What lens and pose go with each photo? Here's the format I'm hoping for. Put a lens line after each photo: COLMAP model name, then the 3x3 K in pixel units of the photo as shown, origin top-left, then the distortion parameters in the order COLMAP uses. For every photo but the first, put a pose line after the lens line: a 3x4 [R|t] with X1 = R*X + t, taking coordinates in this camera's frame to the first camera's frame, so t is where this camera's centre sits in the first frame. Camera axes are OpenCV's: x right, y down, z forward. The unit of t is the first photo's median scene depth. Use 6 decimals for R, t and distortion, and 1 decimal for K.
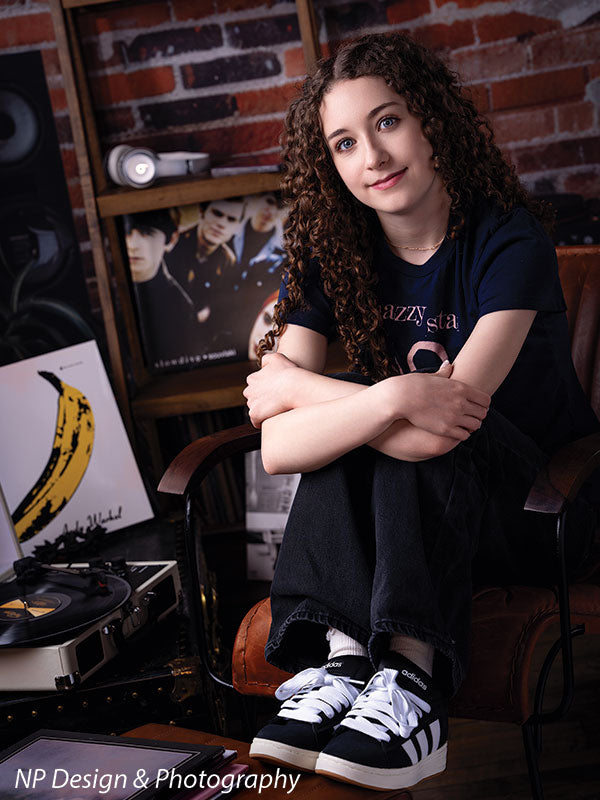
lens RADIAL K [[2505.5, 0, 294.8], [0, 2505.5, 442.7], [0, 0, 1]] dist [0.514734, -0.286497]
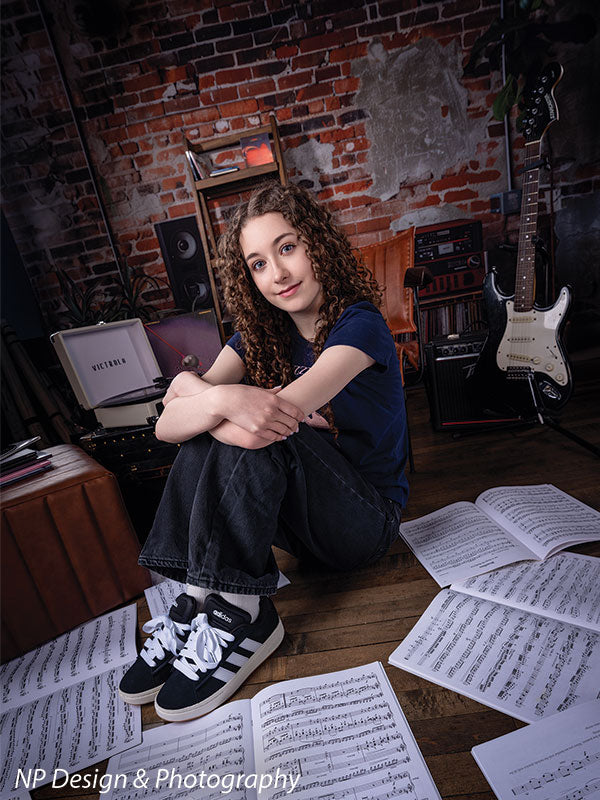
lens RADIAL K [[475.4, 0, 321.4], [0, 475.4, 472.7], [0, 0, 1]] dist [-0.060430, 0.026175]
pose [[0.999395, -0.012220, -0.032549, 0.052388], [0.015455, 0.994759, 0.101068, 0.078295], [0.031143, -0.101510, 0.994347, 0.462218]]
